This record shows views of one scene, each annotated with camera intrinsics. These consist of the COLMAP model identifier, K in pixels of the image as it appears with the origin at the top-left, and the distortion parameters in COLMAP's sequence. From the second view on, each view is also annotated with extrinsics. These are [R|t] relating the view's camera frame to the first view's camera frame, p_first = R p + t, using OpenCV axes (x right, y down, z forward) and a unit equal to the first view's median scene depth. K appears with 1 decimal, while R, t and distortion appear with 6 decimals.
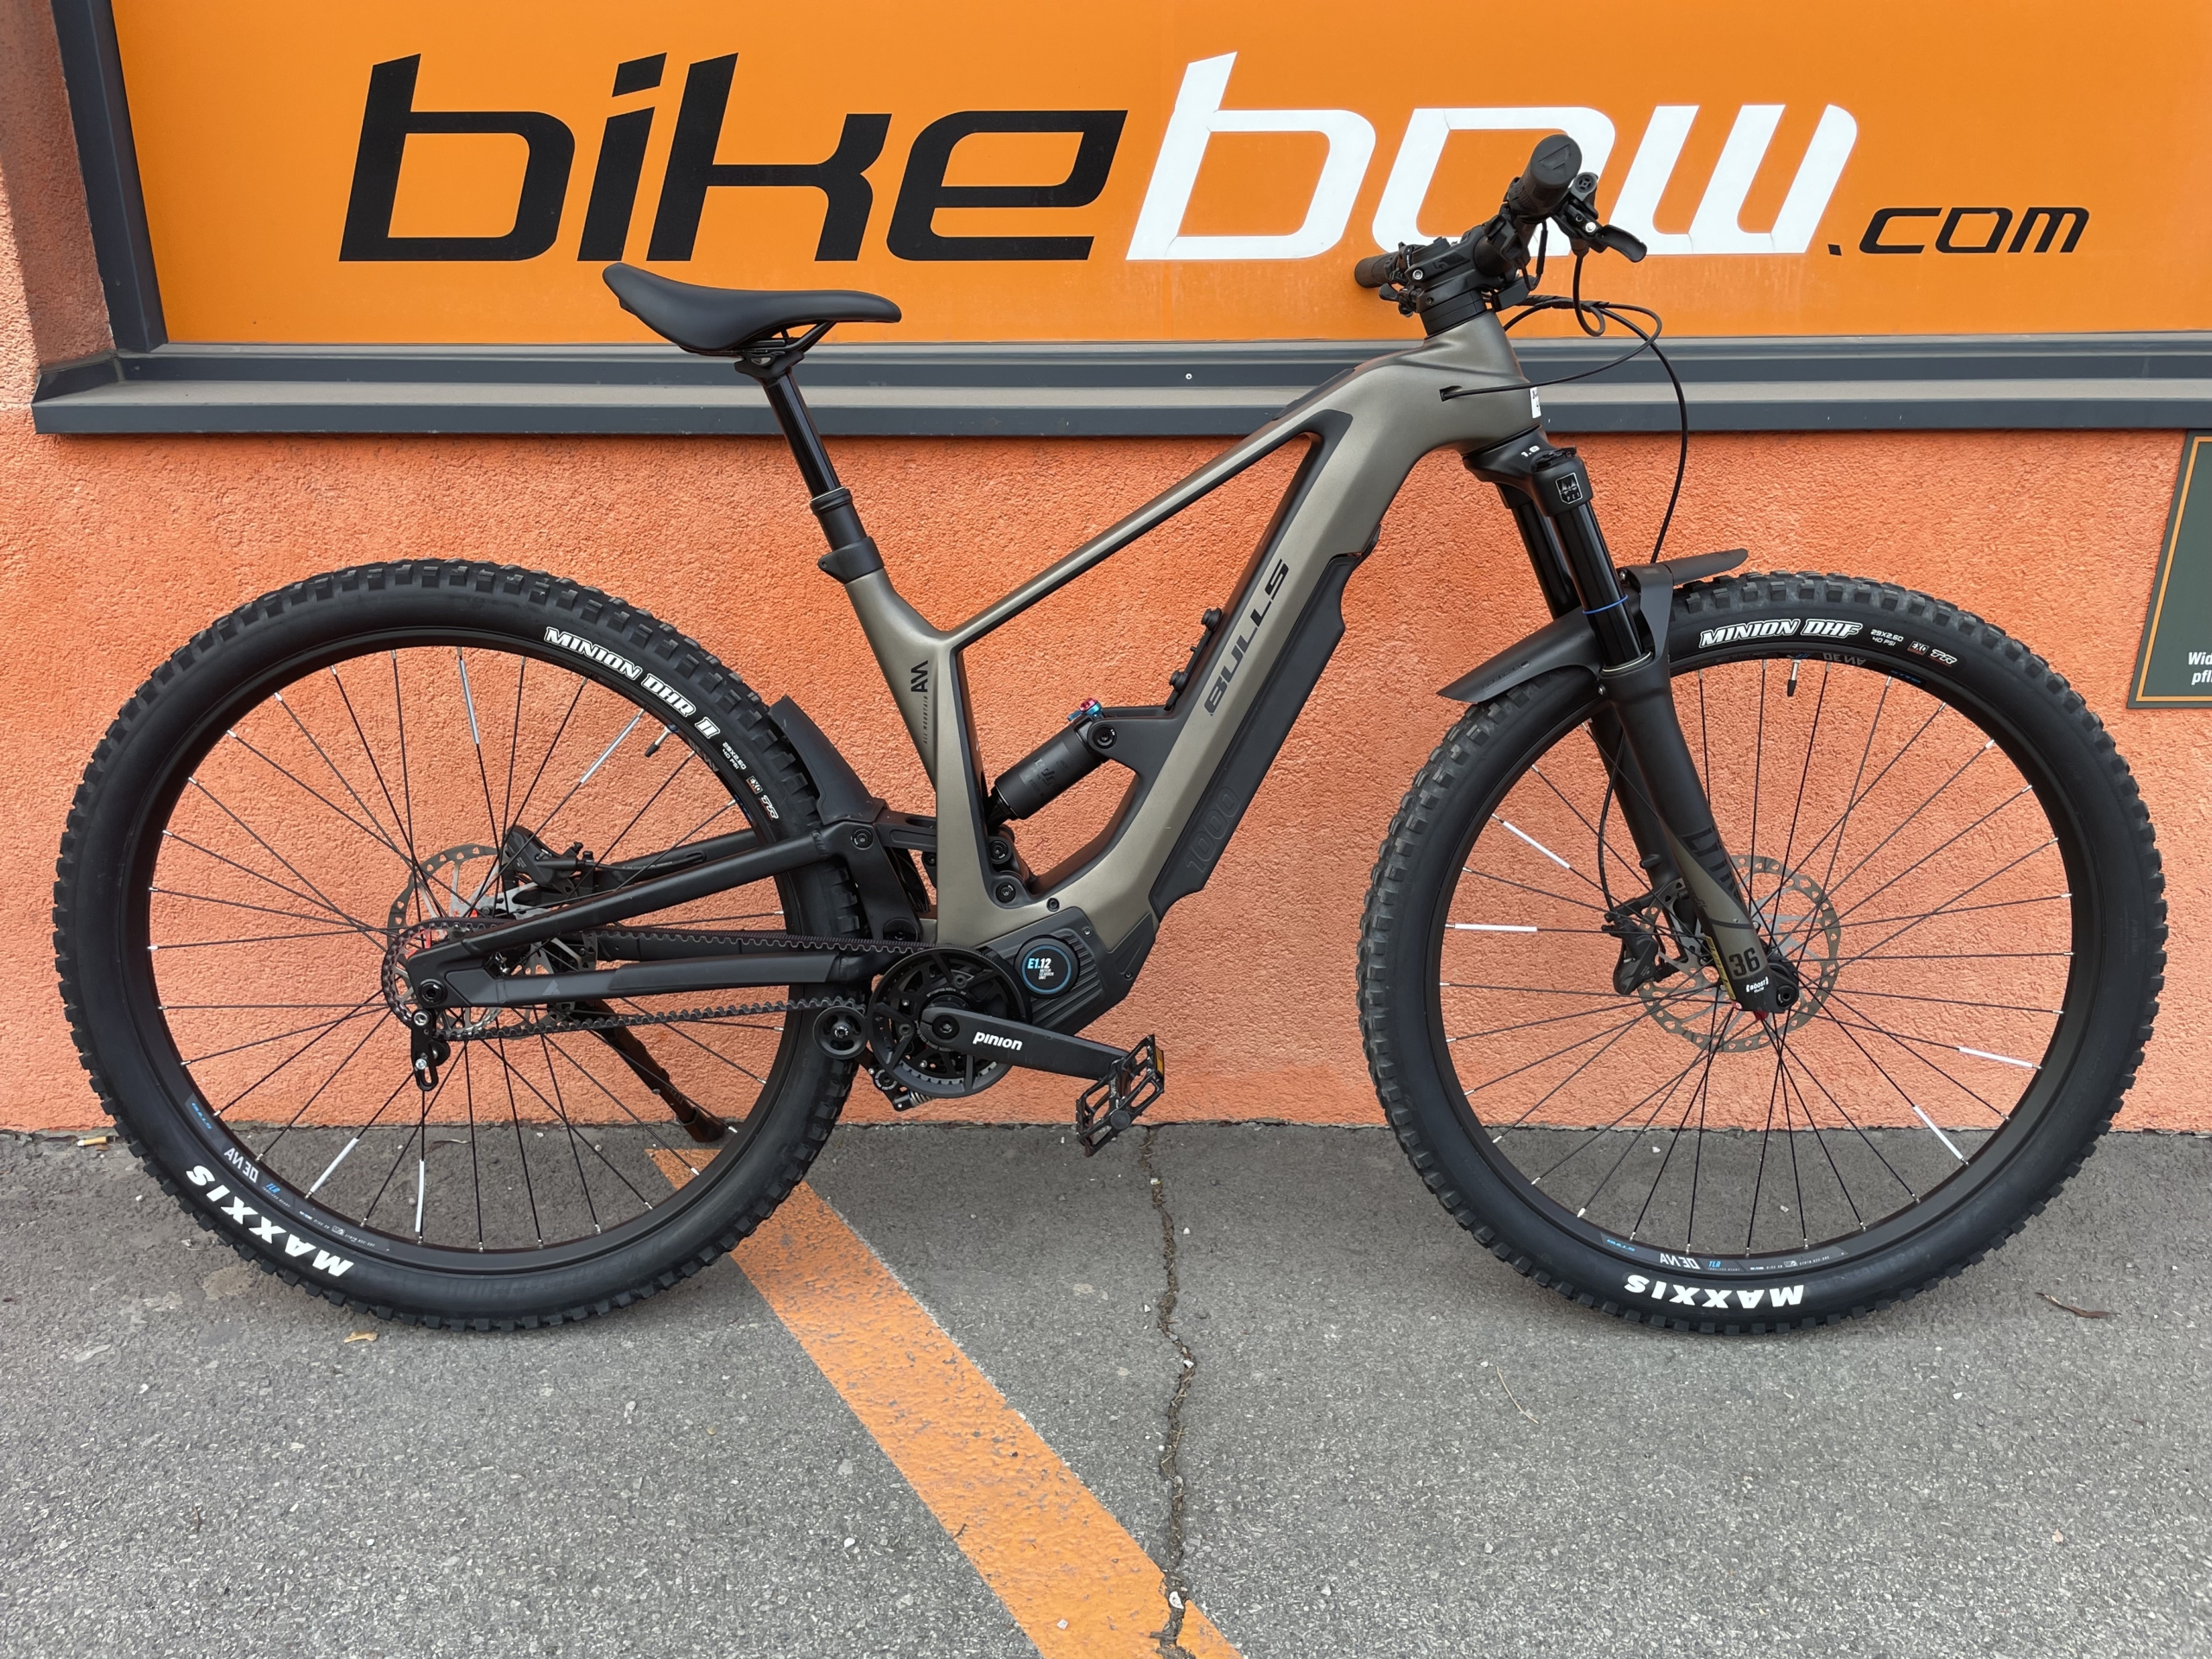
lens RADIAL K [[1682.7, 0, 1116.8], [0, 1682.7, 830.0], [0, 0, 1]] dist [0.073024, -0.107160]
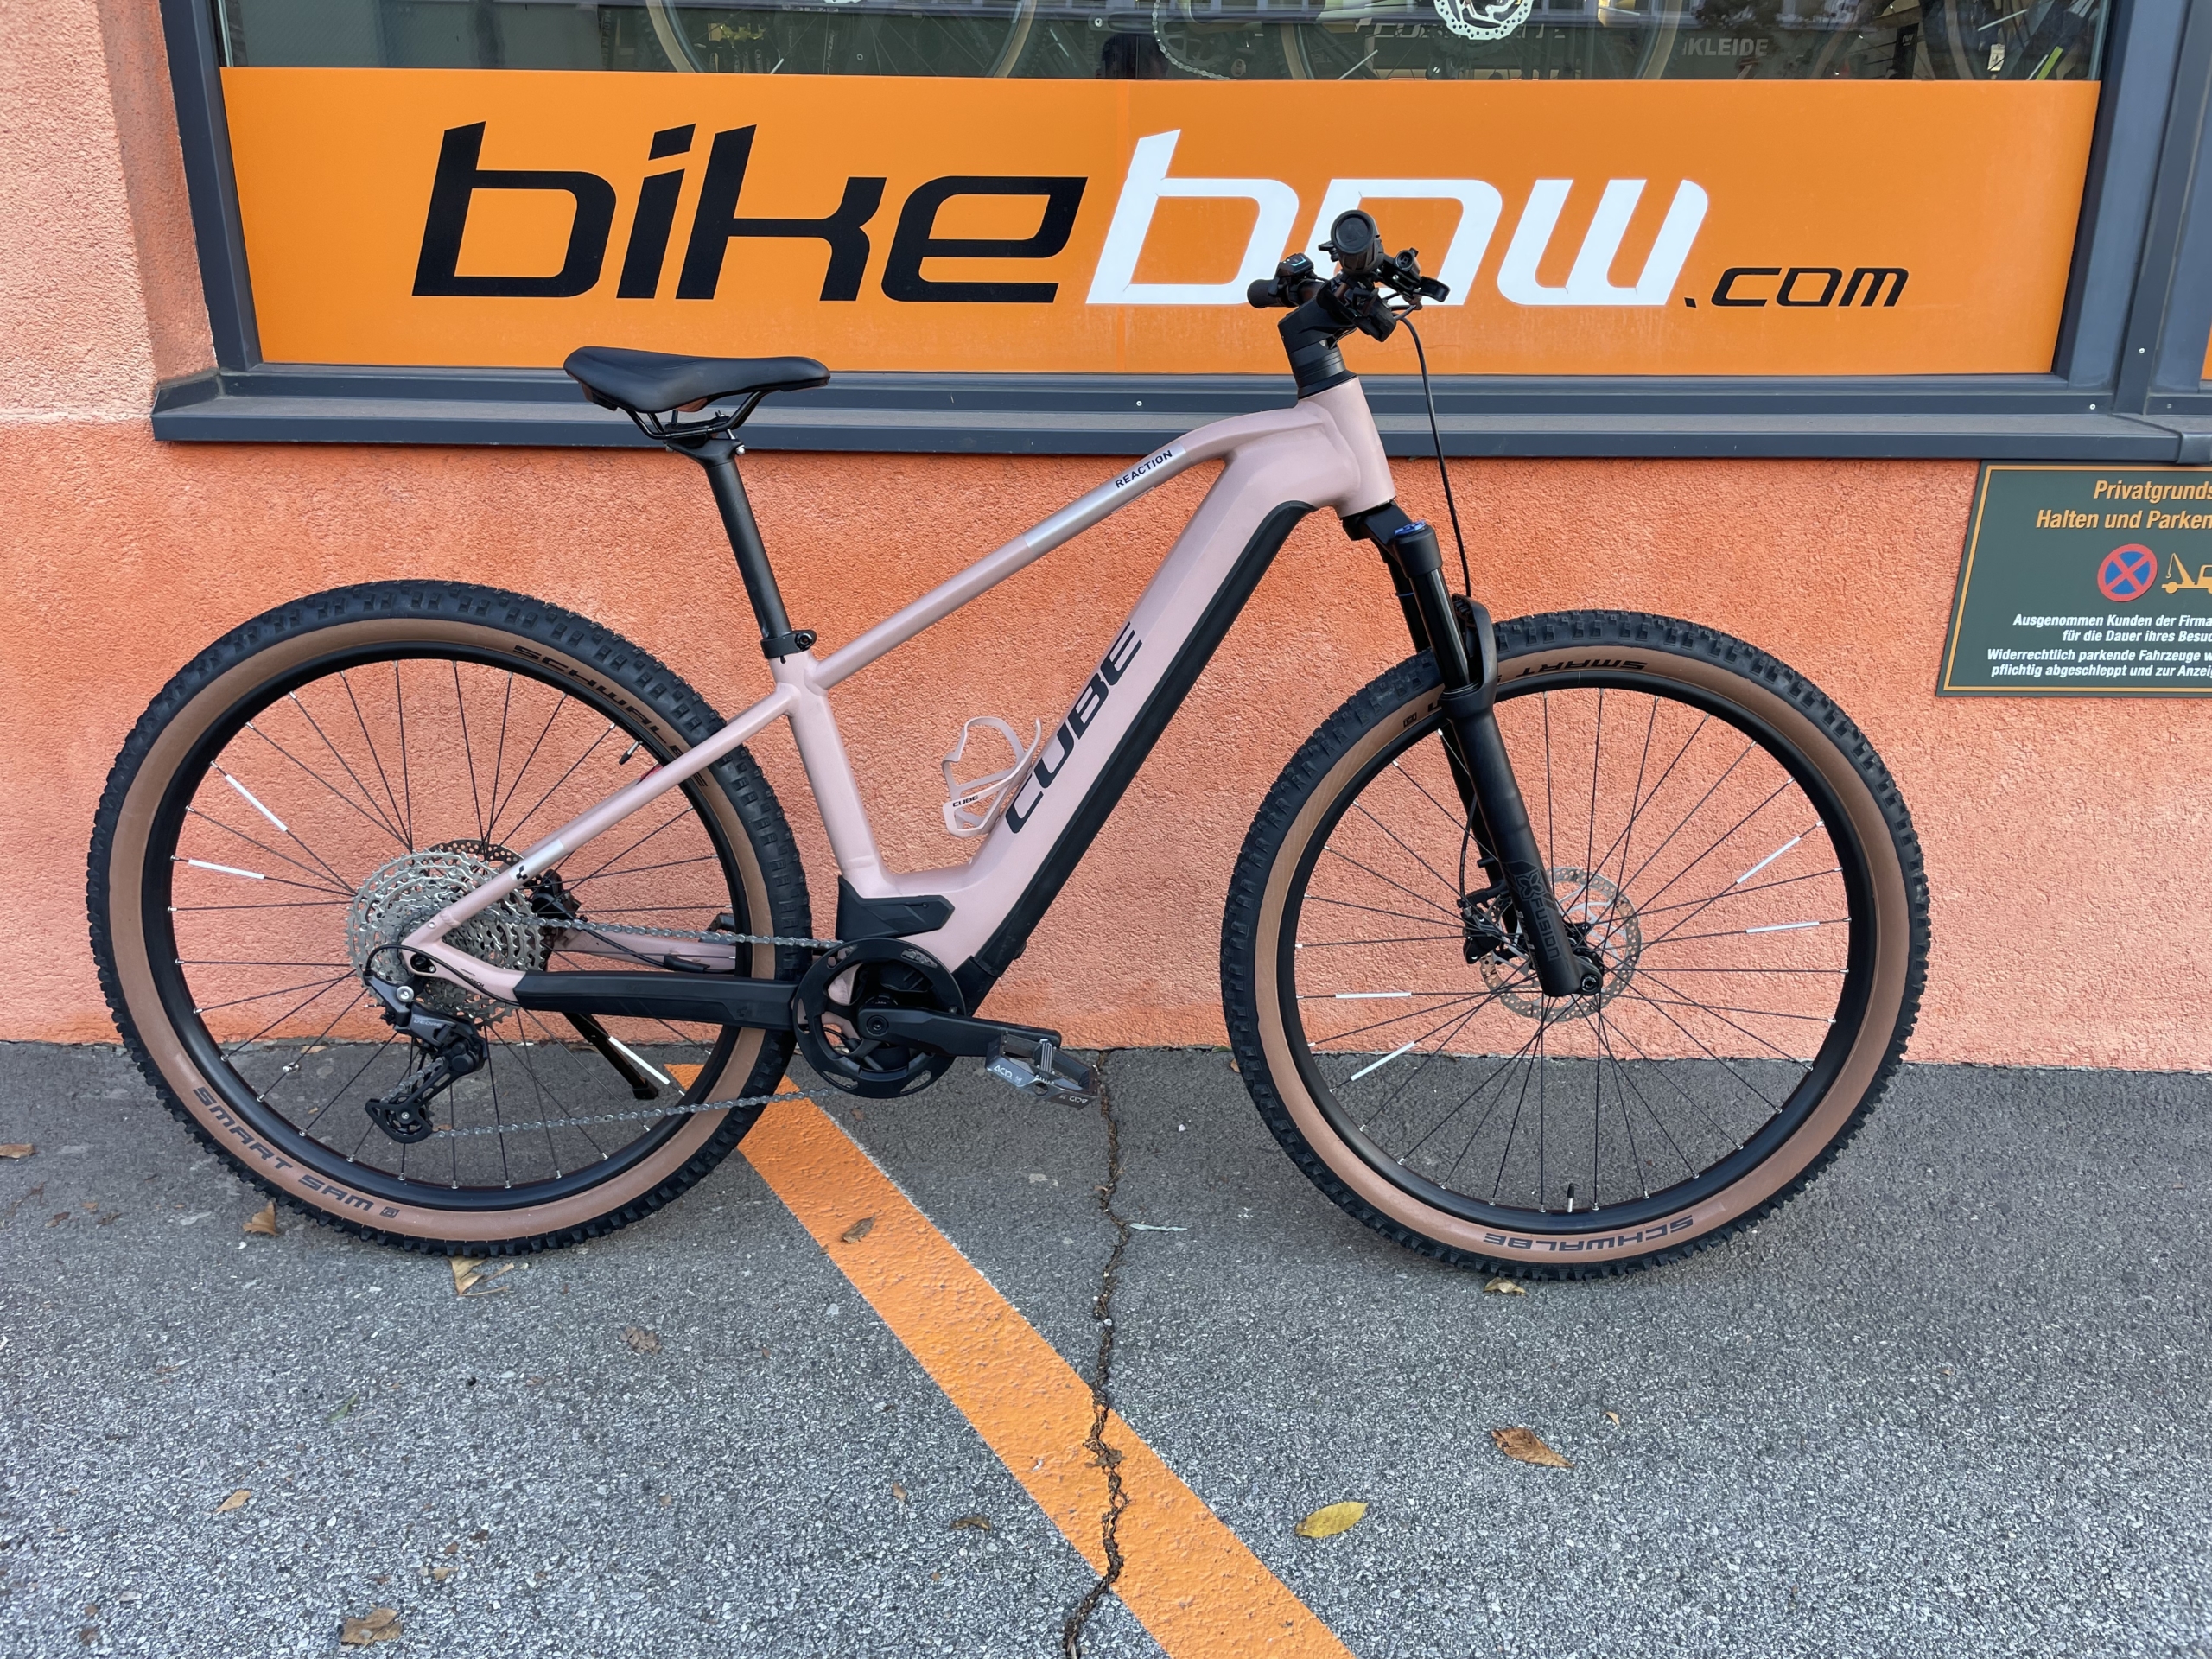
lens RADIAL K [[1603.9, 0, 1108.0], [0, 1603.9, 811.6], [0, 0, 1]] dist [0.055040, -0.072072]
pose [[0.999926, 0.011855, 0.002891, 0.022526], [-0.011849, 0.999927, -0.002148, 0.017554], [-0.002916, 0.002113, 0.999994, -0.116544]]
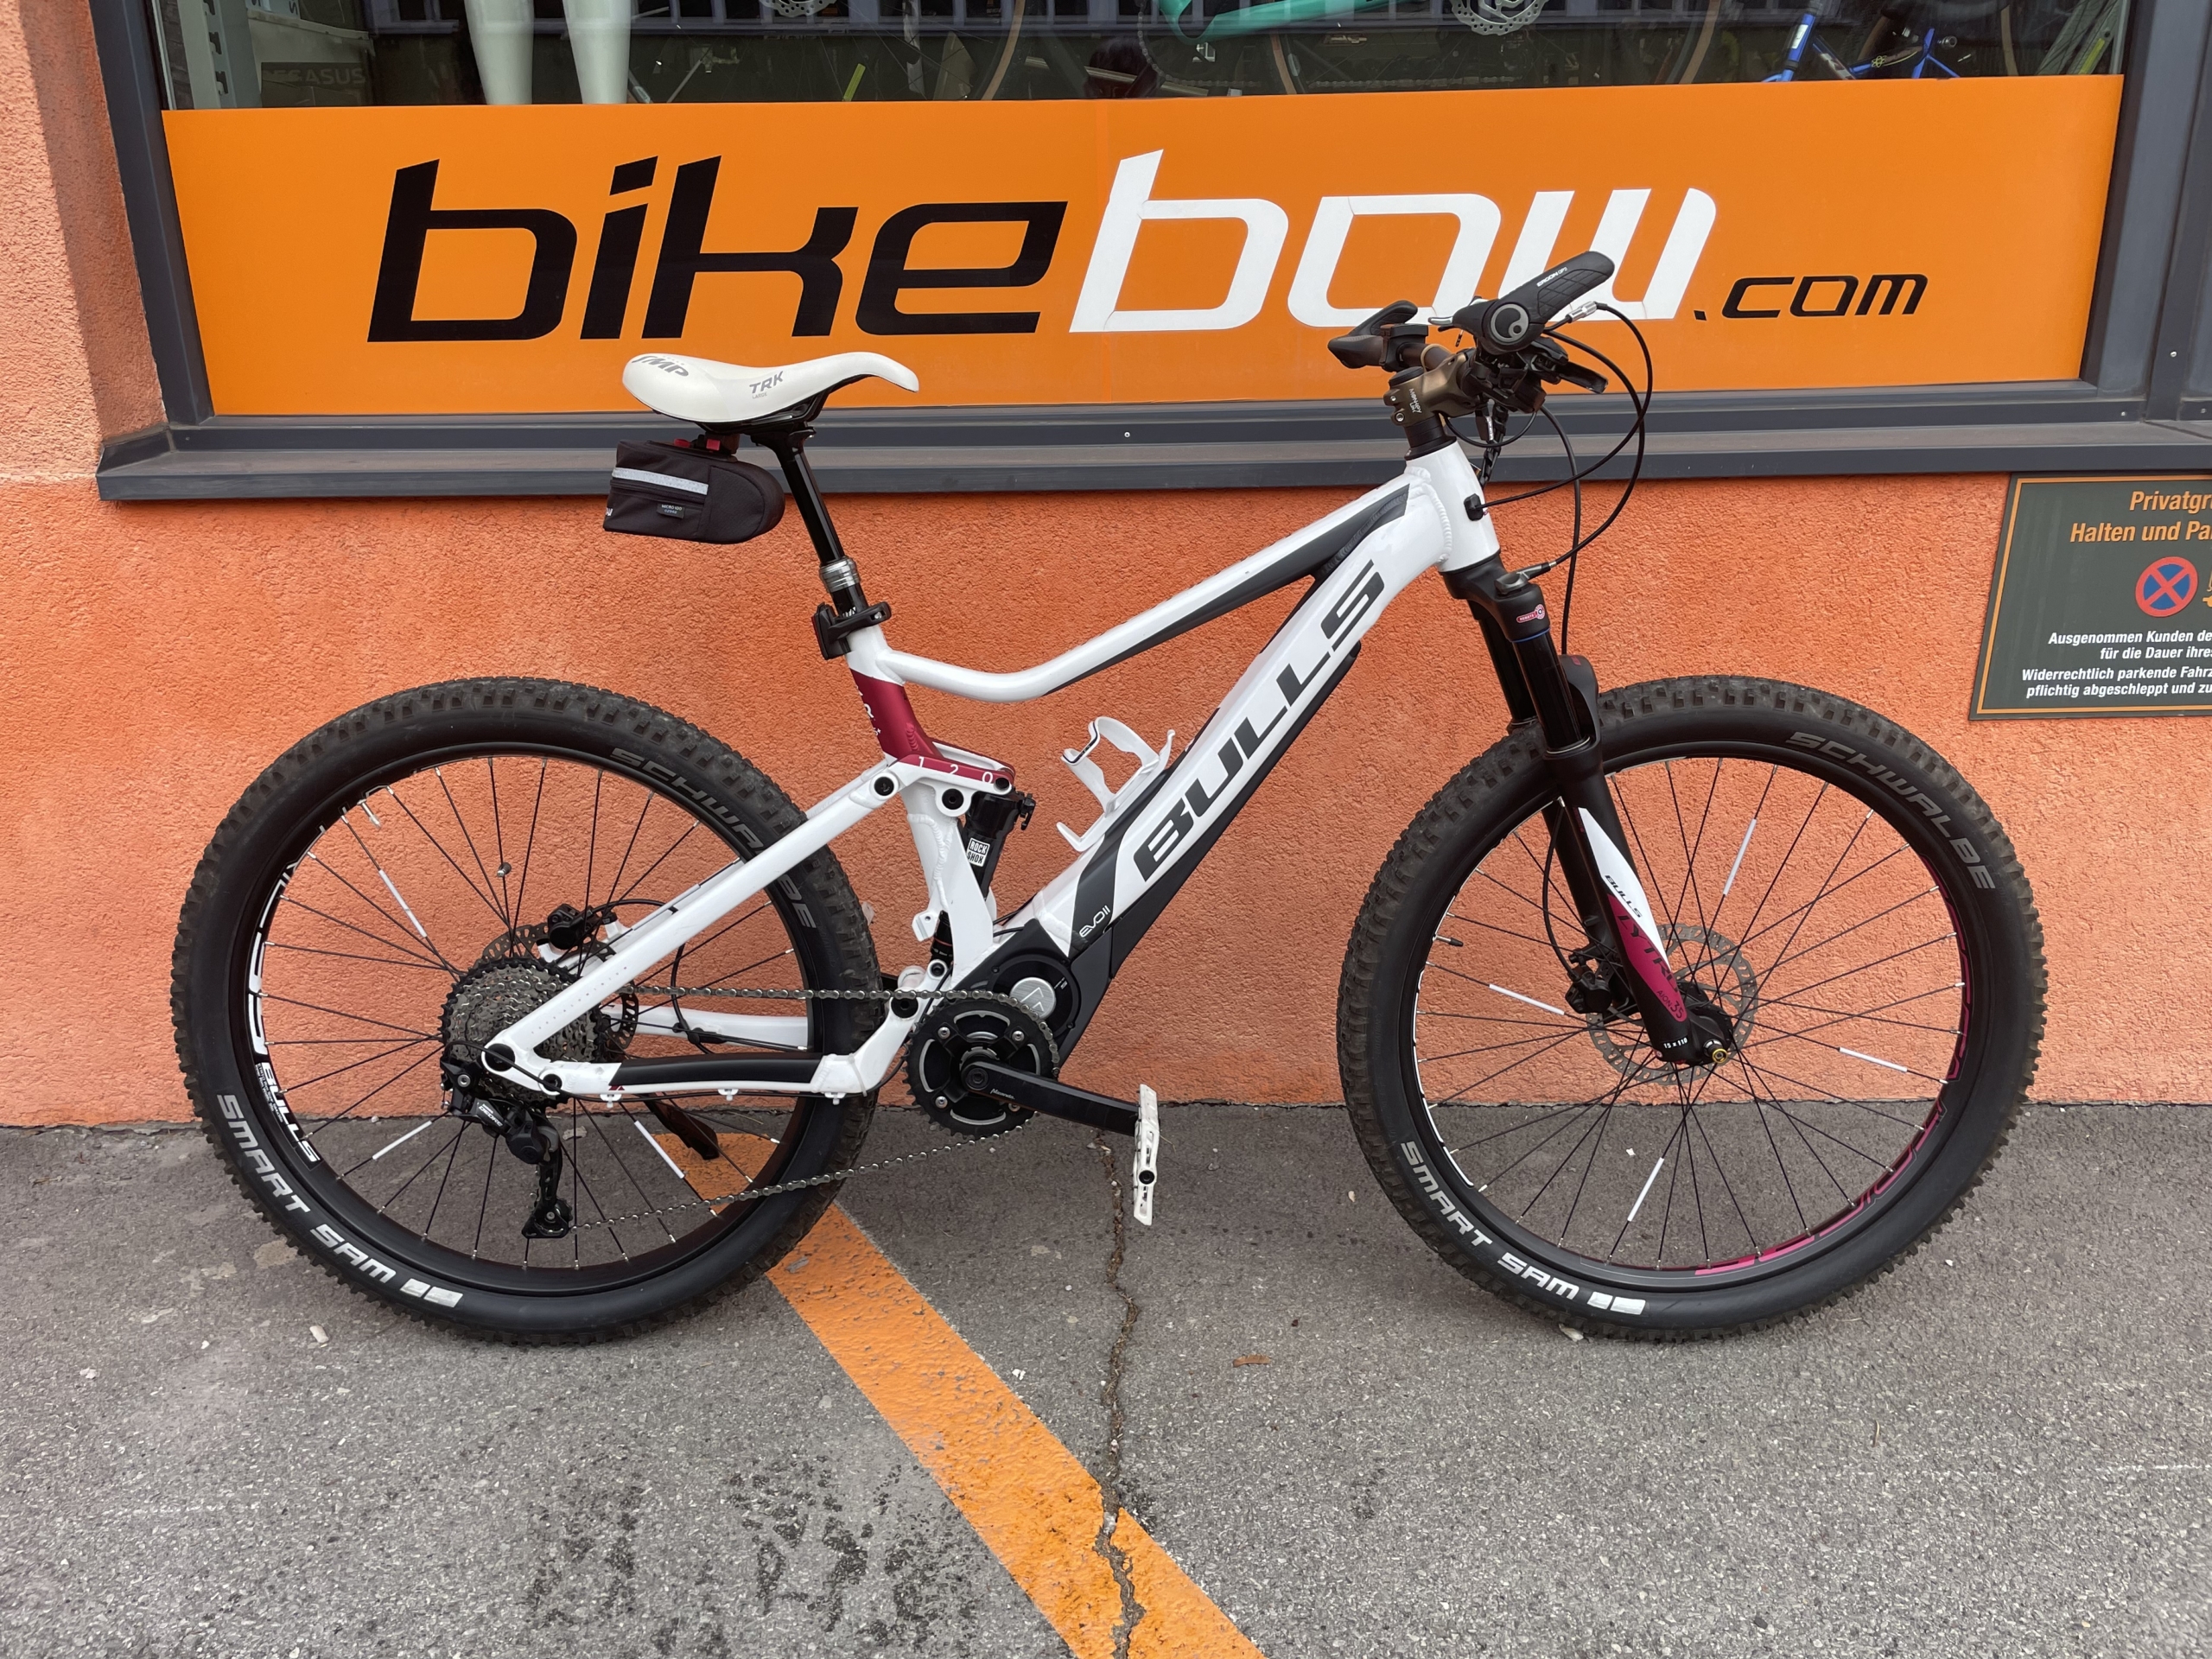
lens RADIAL K [[1626.9, 0, 1102.5], [0, 1626.9, 824.7], [0, 0, 1]] dist [0.057108, -0.078628]
pose [[0.999924, -0.012331, -0.000783, 0.025314], [0.012322, 0.999869, -0.010508, 0.001438], [0.000912, 0.010497, 0.999944, -0.081742]]
